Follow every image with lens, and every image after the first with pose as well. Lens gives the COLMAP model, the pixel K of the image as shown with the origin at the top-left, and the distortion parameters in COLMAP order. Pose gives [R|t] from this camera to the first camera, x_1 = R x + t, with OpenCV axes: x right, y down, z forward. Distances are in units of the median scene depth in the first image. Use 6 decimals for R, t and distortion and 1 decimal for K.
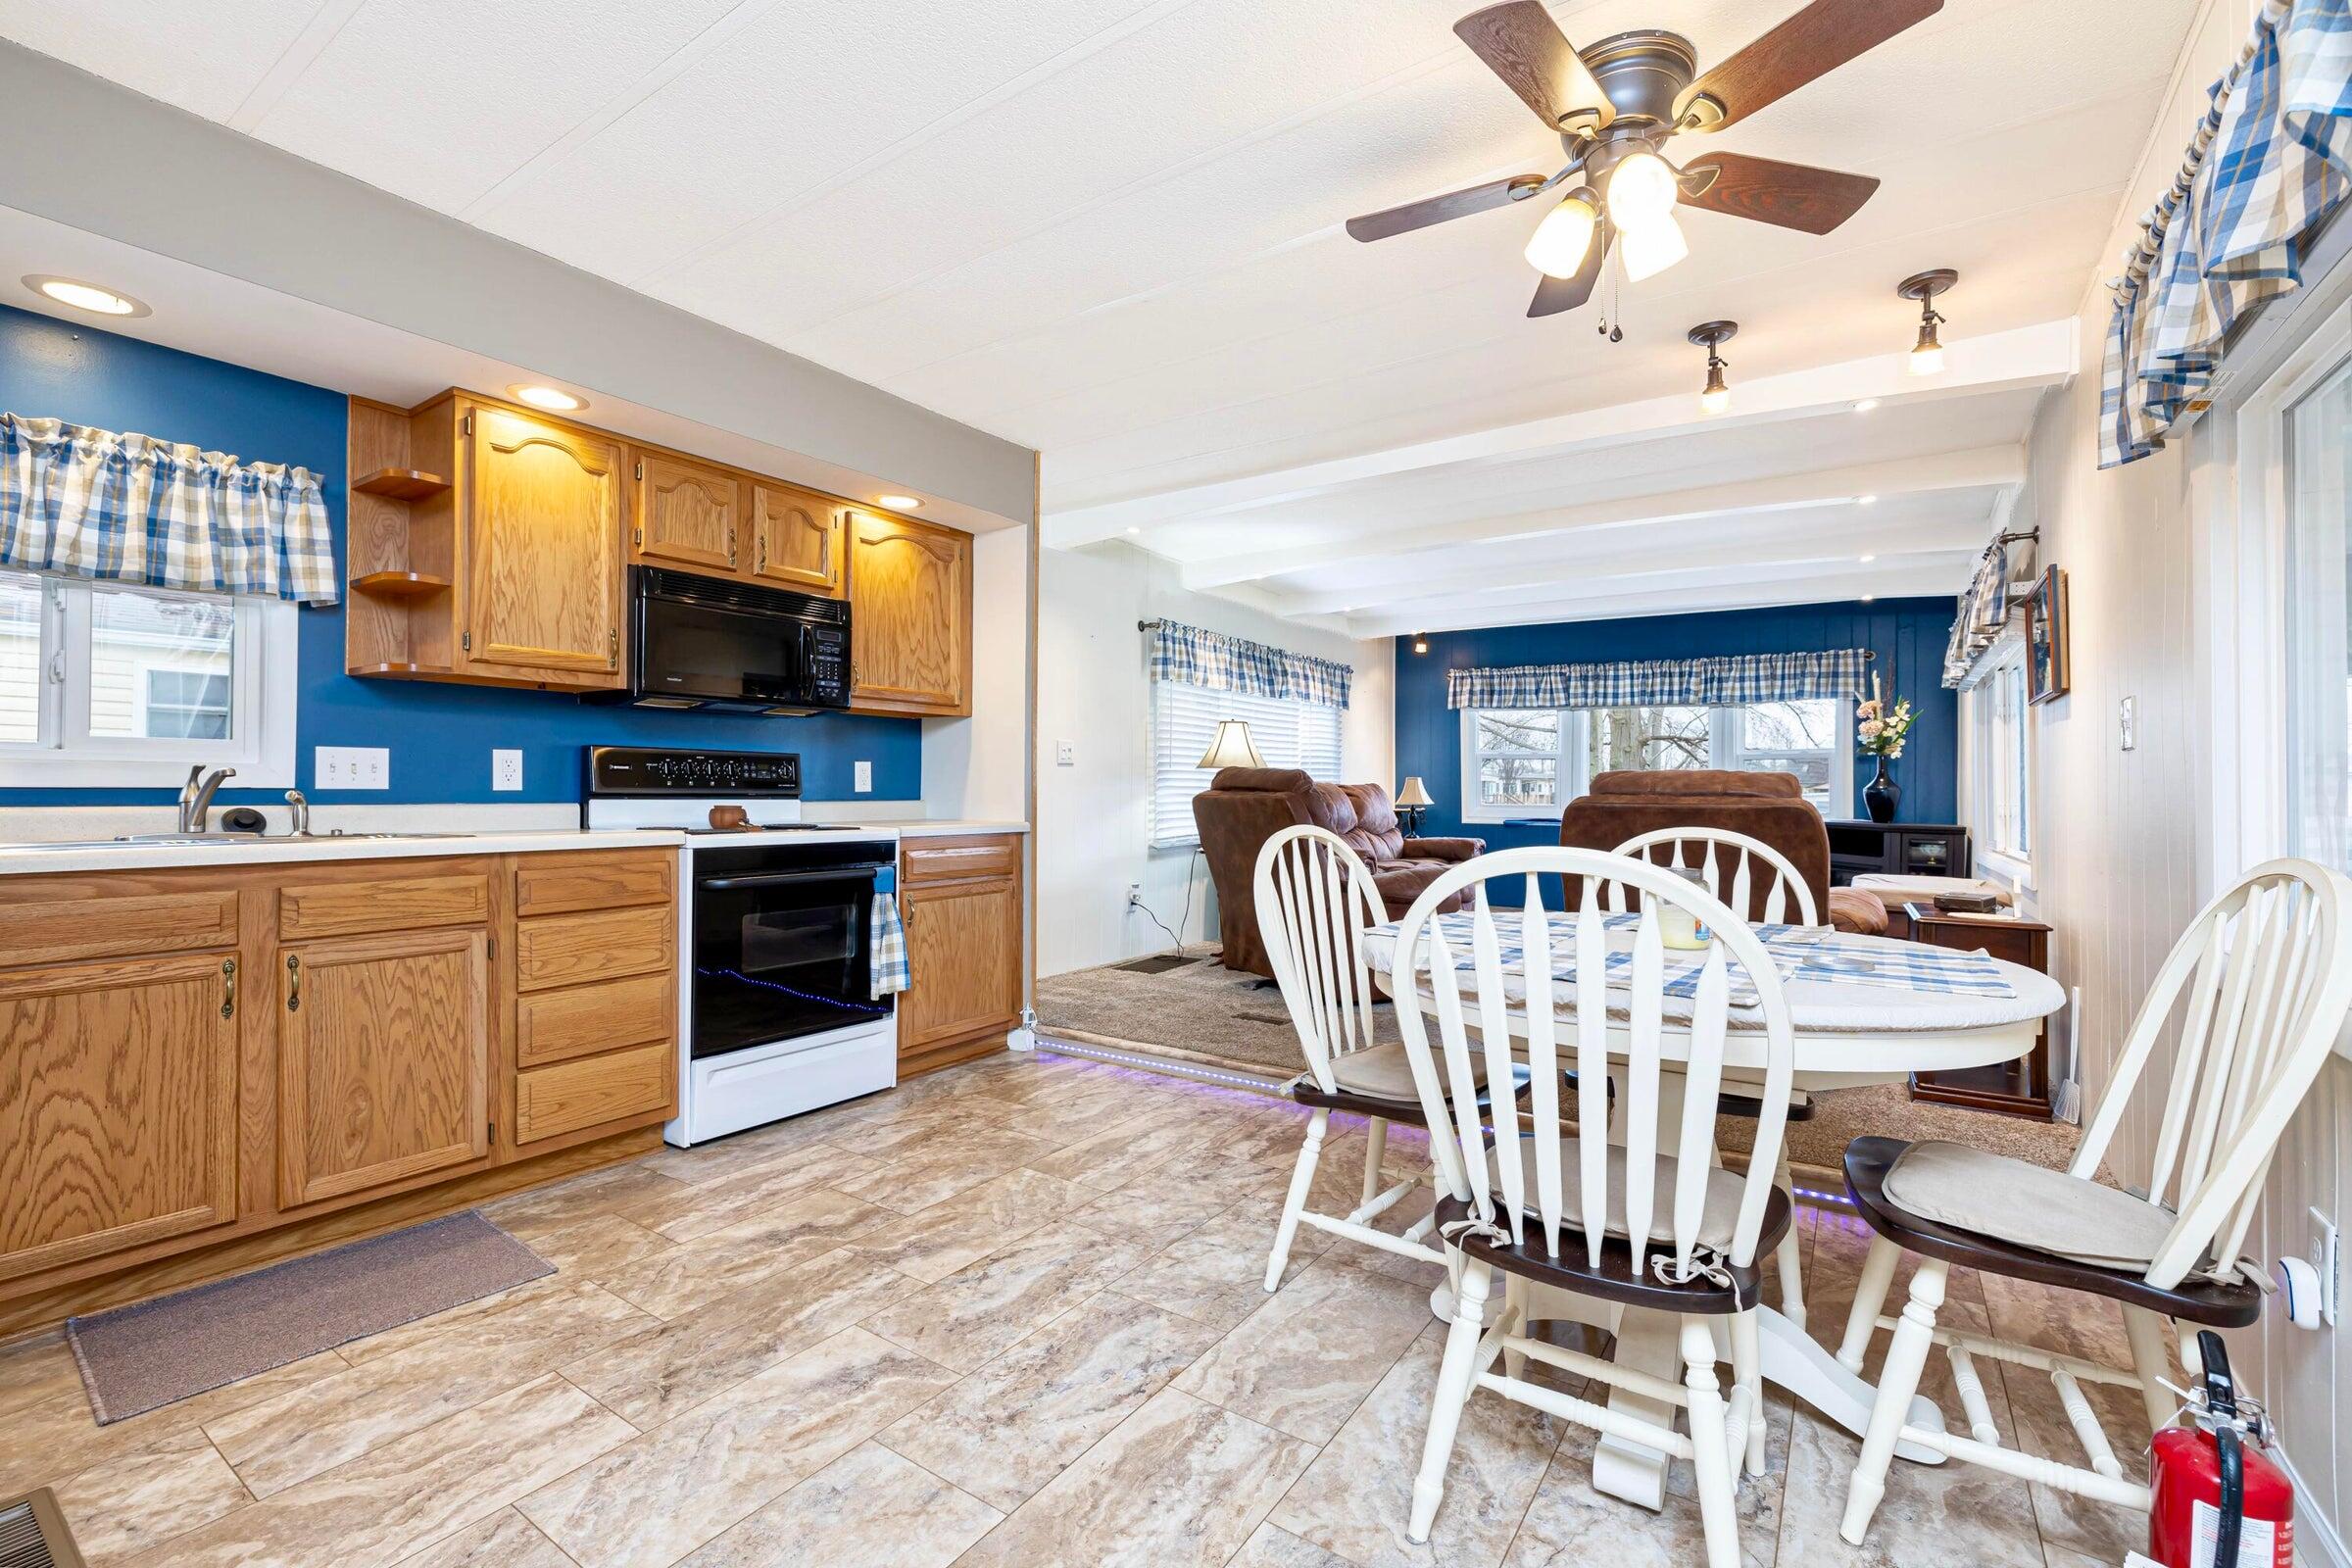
lens RADIAL K [[998.9, 0, 1174.9], [0, 998.9, 785.4], [0, 0, 1]] dist [0.000906, -0.000270]
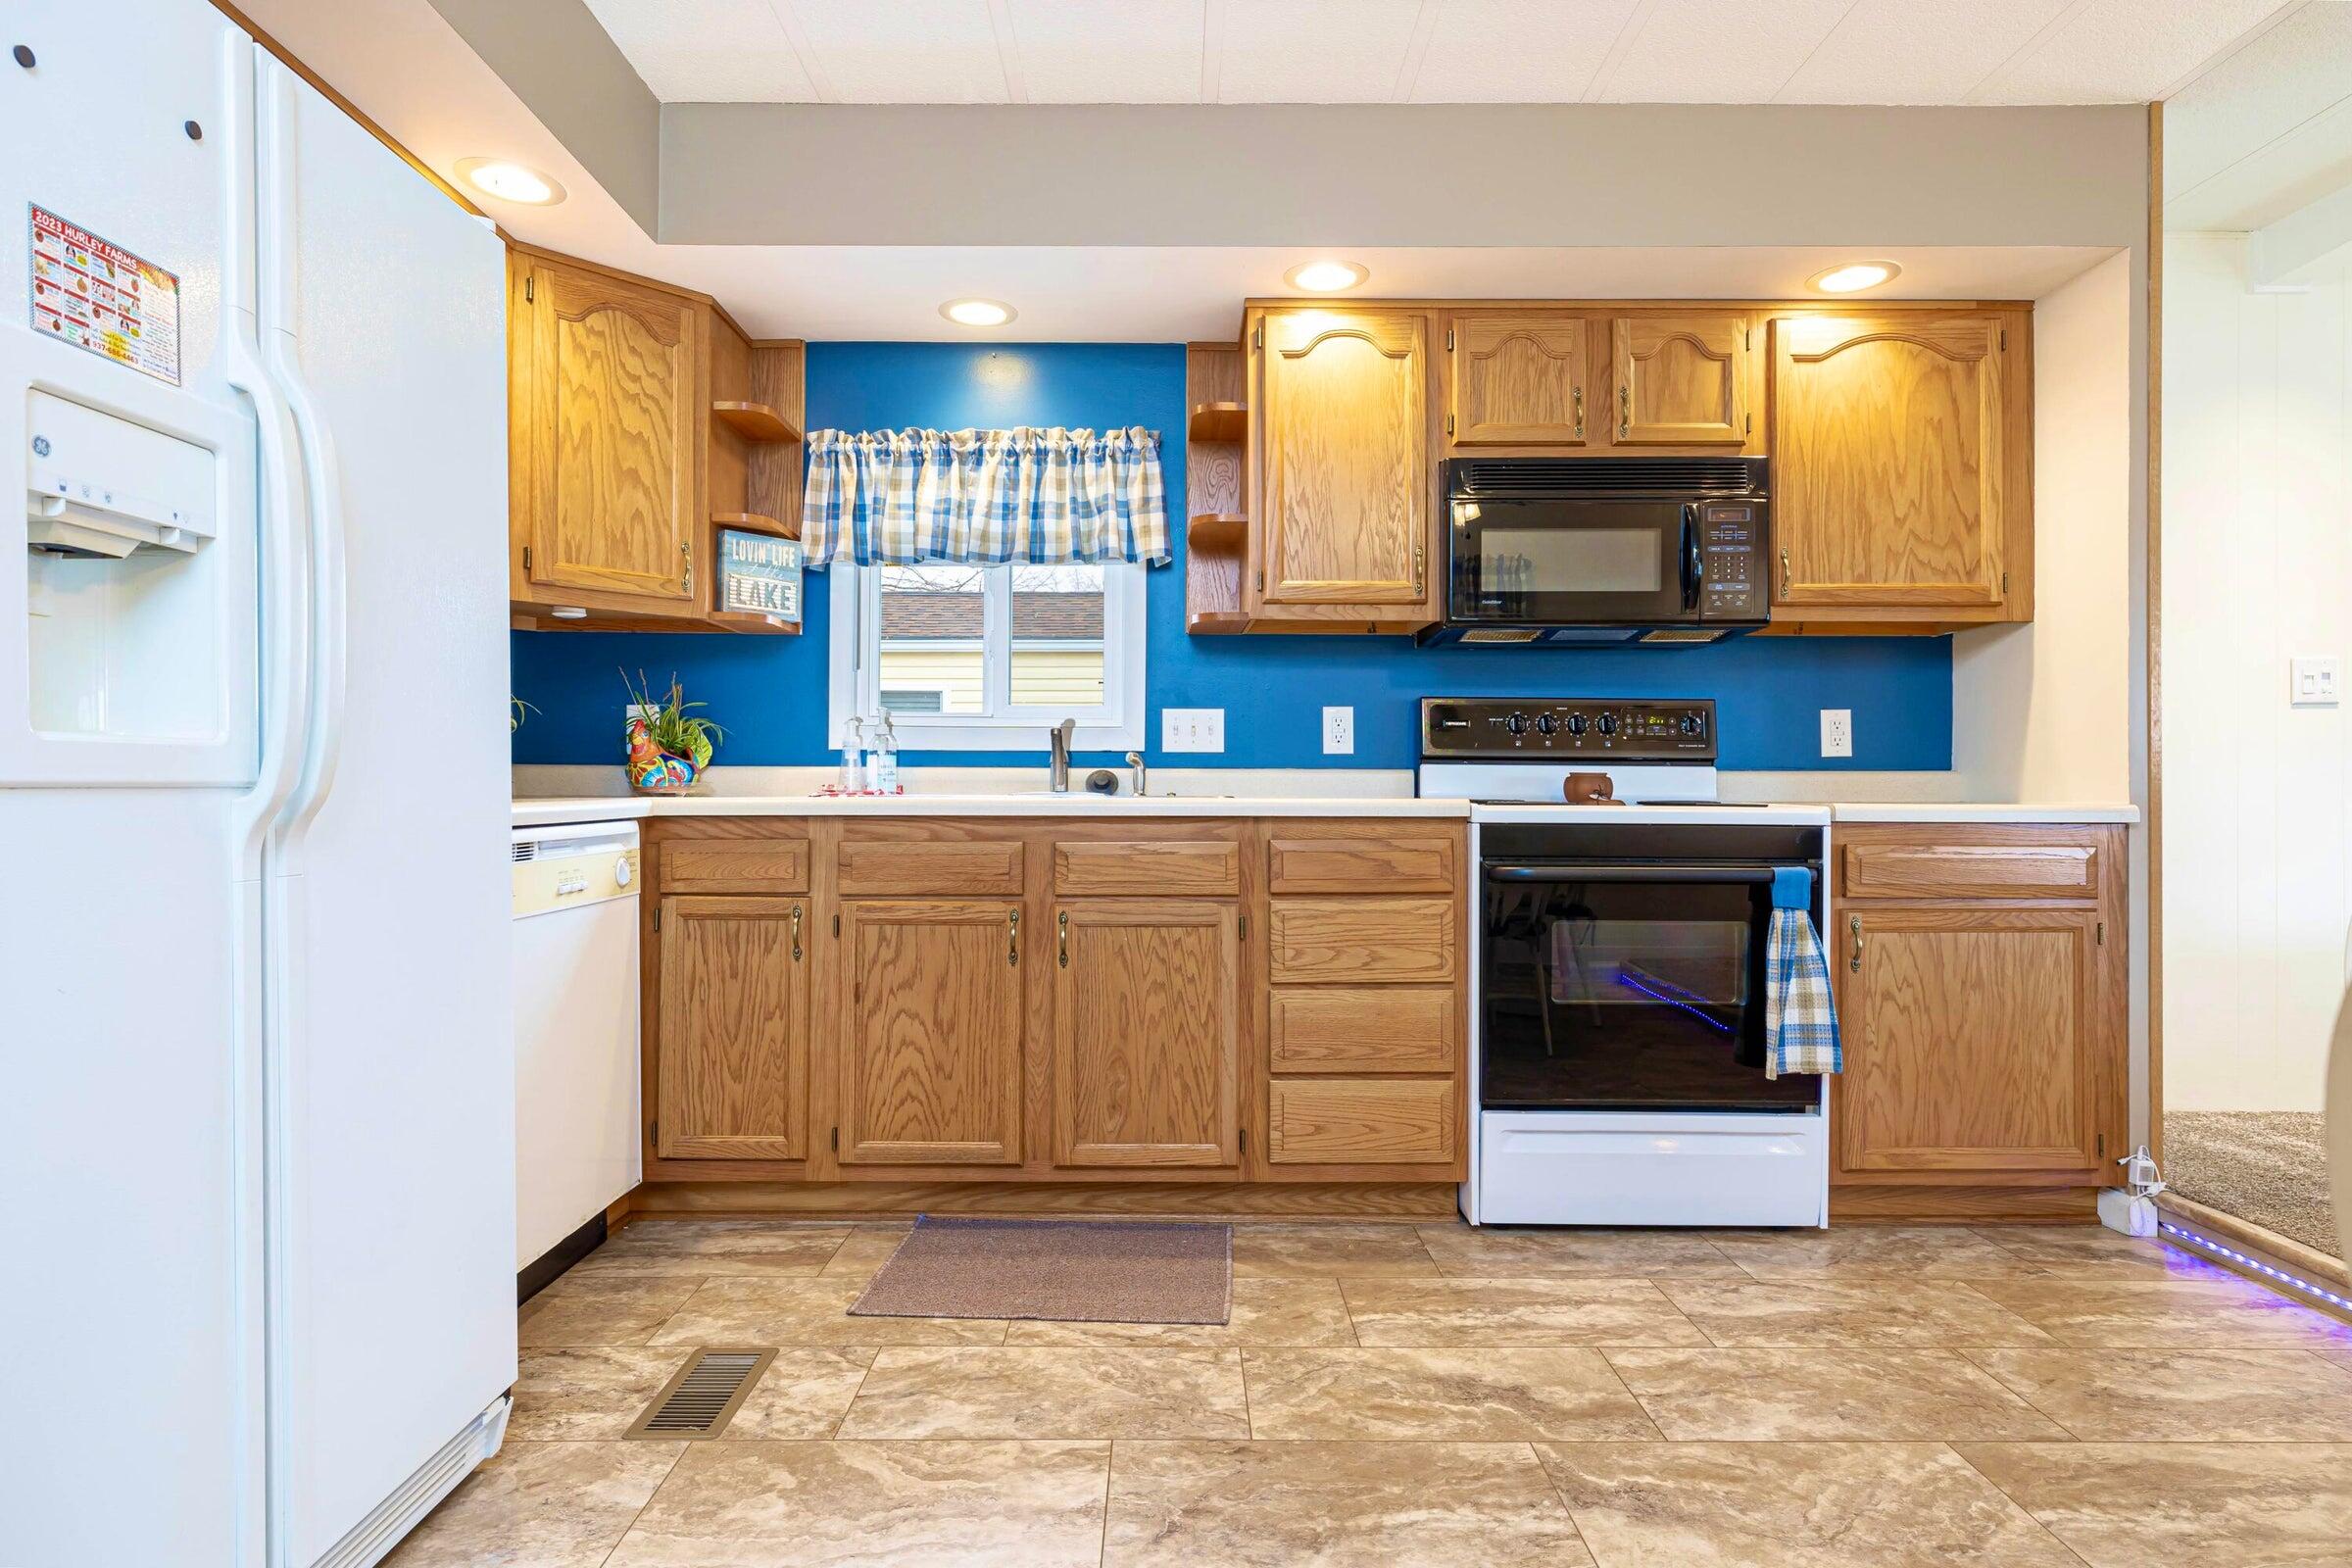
lens RADIAL K [[1256.2, 0, 1187.0], [0, 1256.2, 779.3], [0, 0, 1]] dist [-0.003247, 0.000379]
pose [[0.575642, -0.008573, -0.817657, 0.131160], [0.003633, 0.999962, -0.007927, 0.032245], [0.817694, 0.001593, 0.575651, 0.247050]]
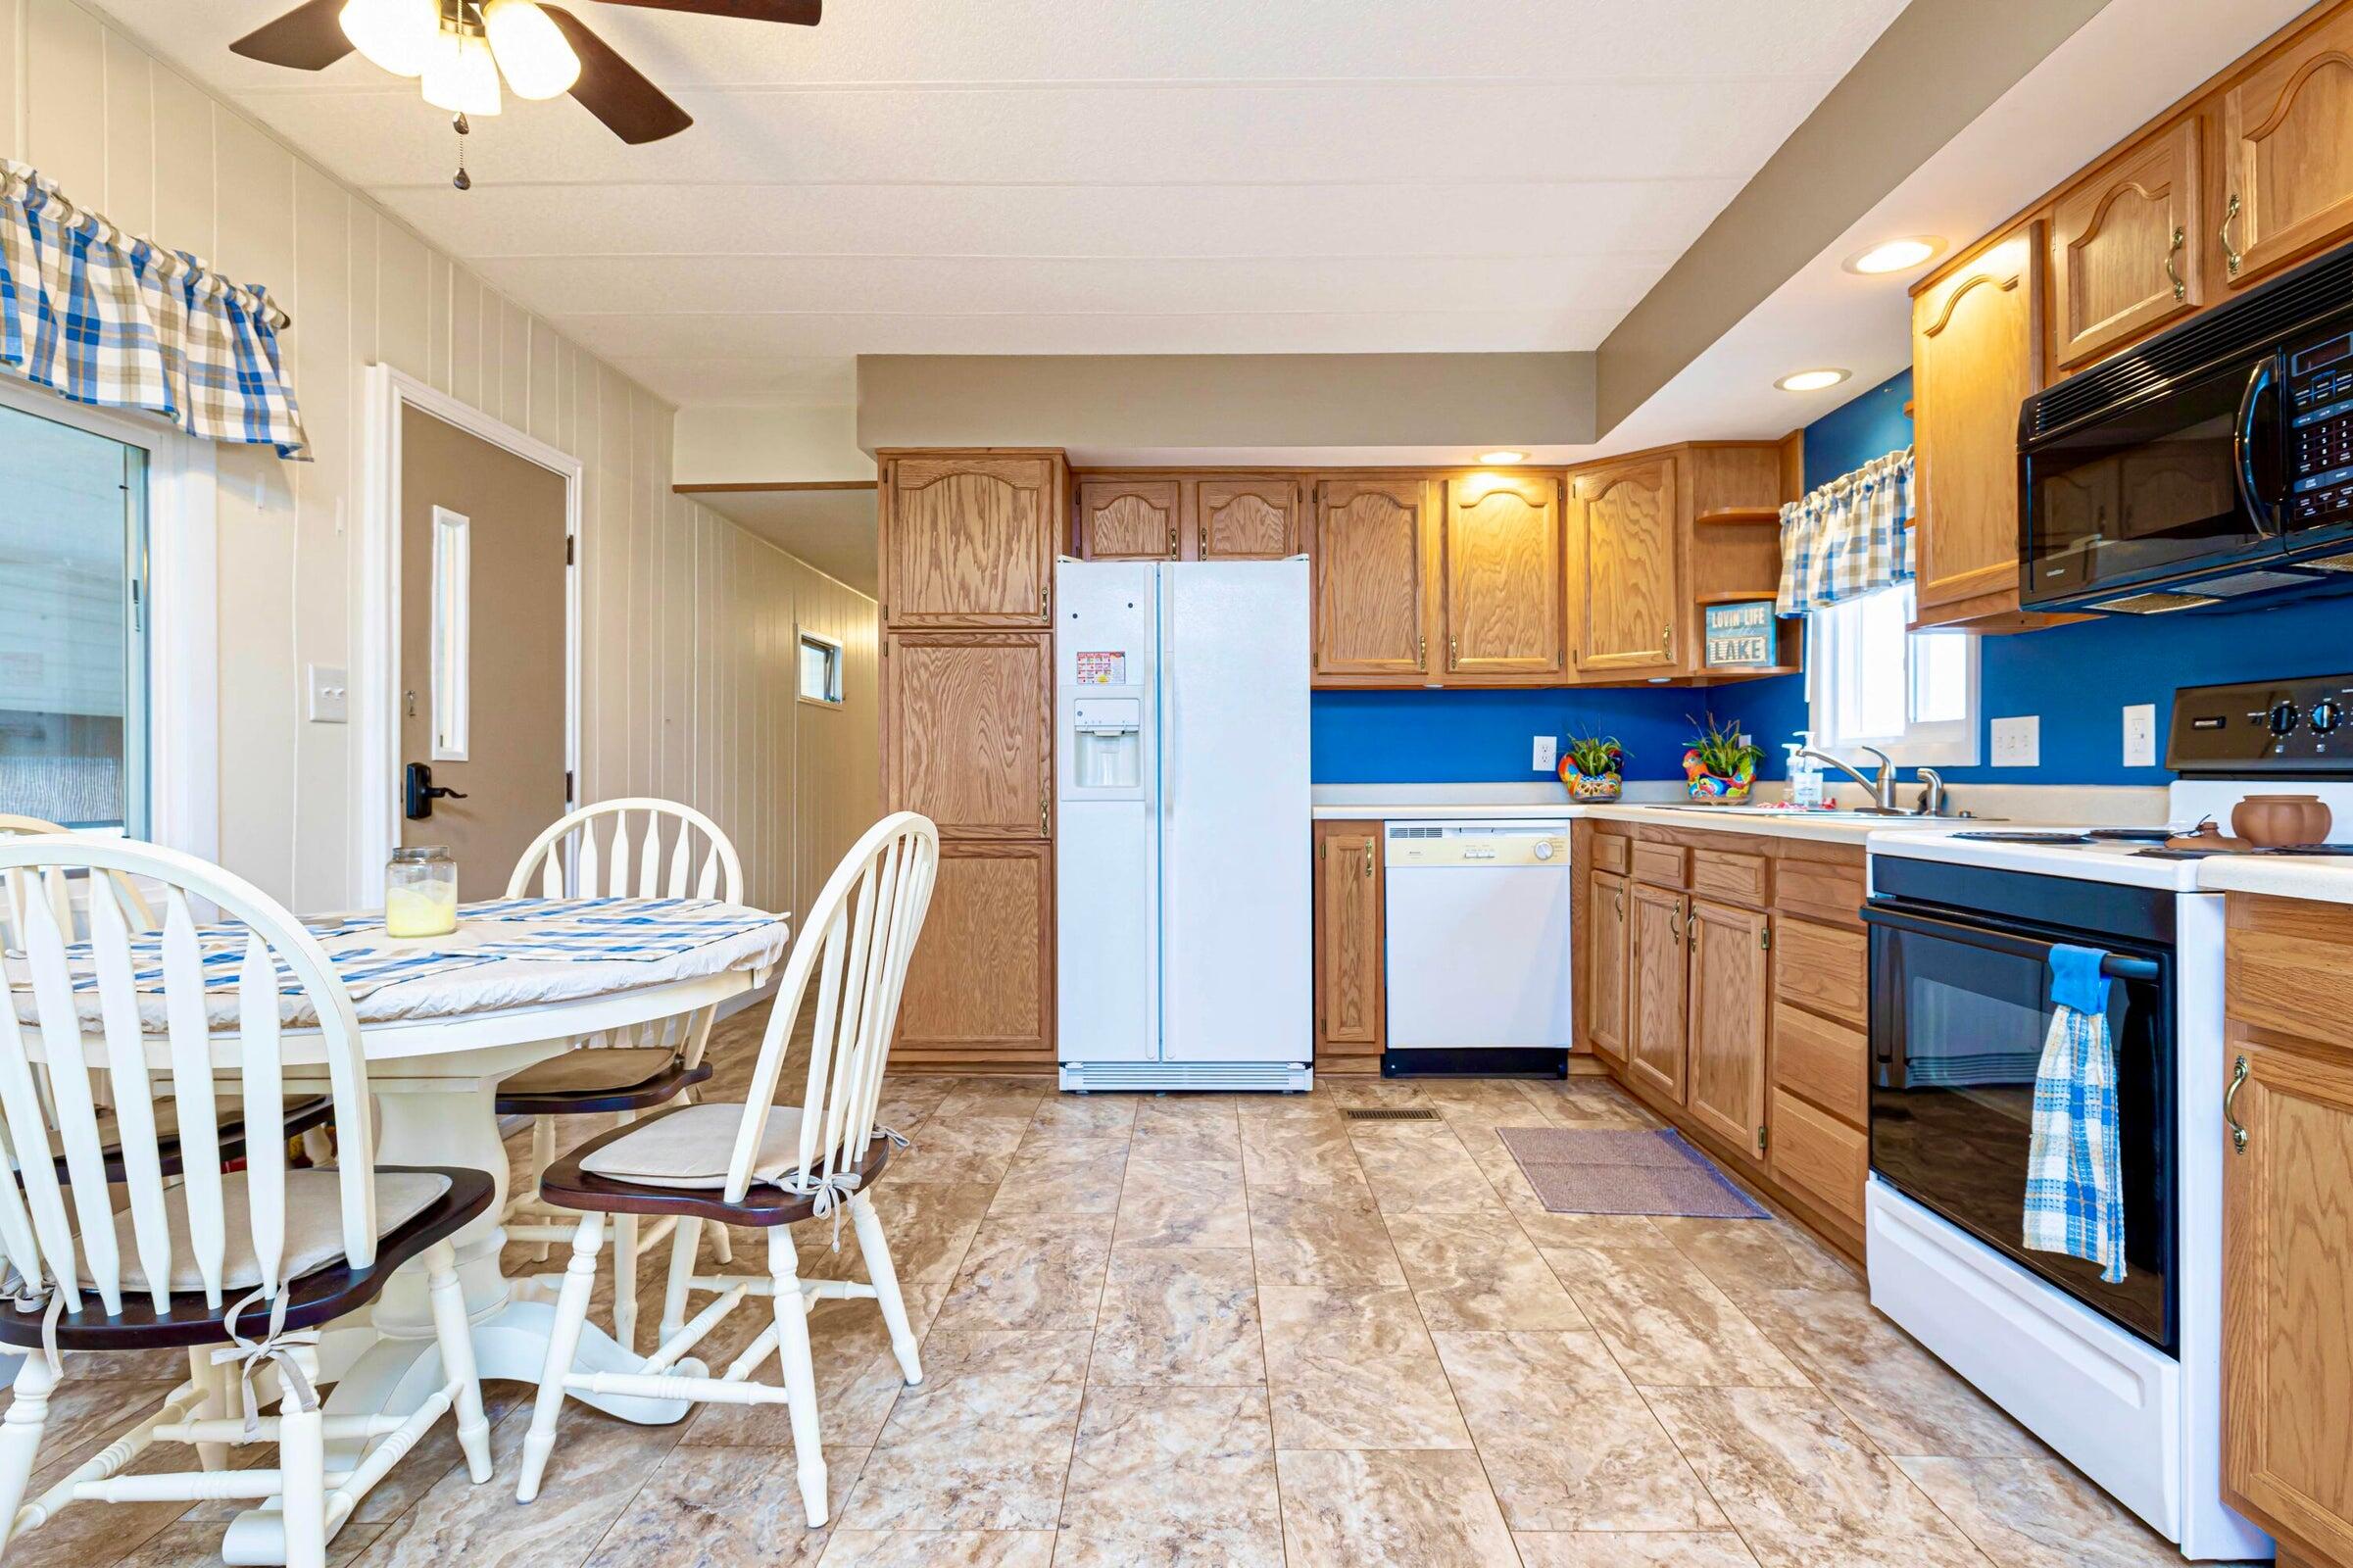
lens RADIAL K [[1256.7, 0, 1191.4], [0, 1256.7, 784.3], [0, 0, 1]] dist [-0.003247, 0.000379]
pose [[-0.829715, 0.000678, -0.558187, 0.297059], [0.000764, 1.000000, 0.000078, 0.015176], [0.558187, -0.000362, -0.829715, 1.229089]]
